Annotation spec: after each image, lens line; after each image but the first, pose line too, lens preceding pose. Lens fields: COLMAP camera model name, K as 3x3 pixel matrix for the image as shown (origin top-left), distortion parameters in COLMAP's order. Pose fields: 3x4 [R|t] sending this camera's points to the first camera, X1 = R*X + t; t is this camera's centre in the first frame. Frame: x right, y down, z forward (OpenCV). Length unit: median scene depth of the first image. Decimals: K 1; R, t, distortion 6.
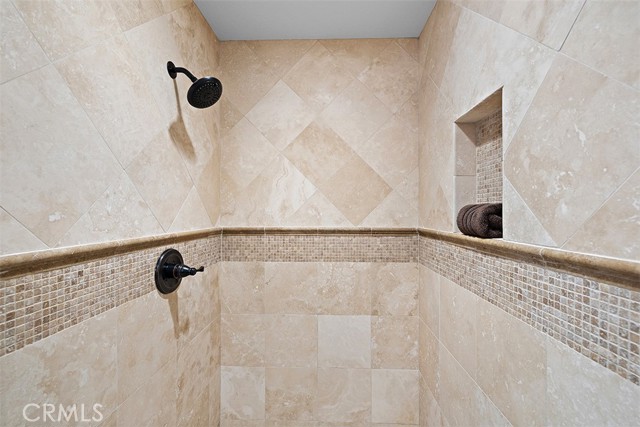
lens RADIAL K [[268.3, 0, 322.6], [0, 268.3, 212.6], [0, 0, 1]] dist [-0.001155, 0.001437]
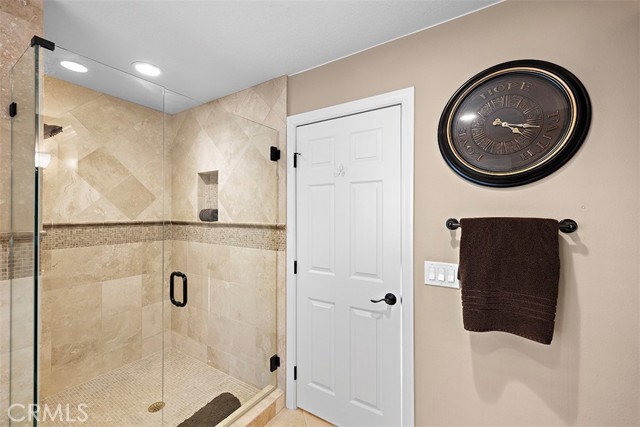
lens RADIAL K [[268.3, 0, 322.1], [0, 268.3, 212.0], [0, 0, 1]] dist [-0.001155, 0.001437]
pose [[0.506896, 0.003513, 0.862000, -0.674290], [-0.005959, 0.999982, -0.000571, -0.004424], [-0.861987, -0.004848, 0.506908, -0.775625]]
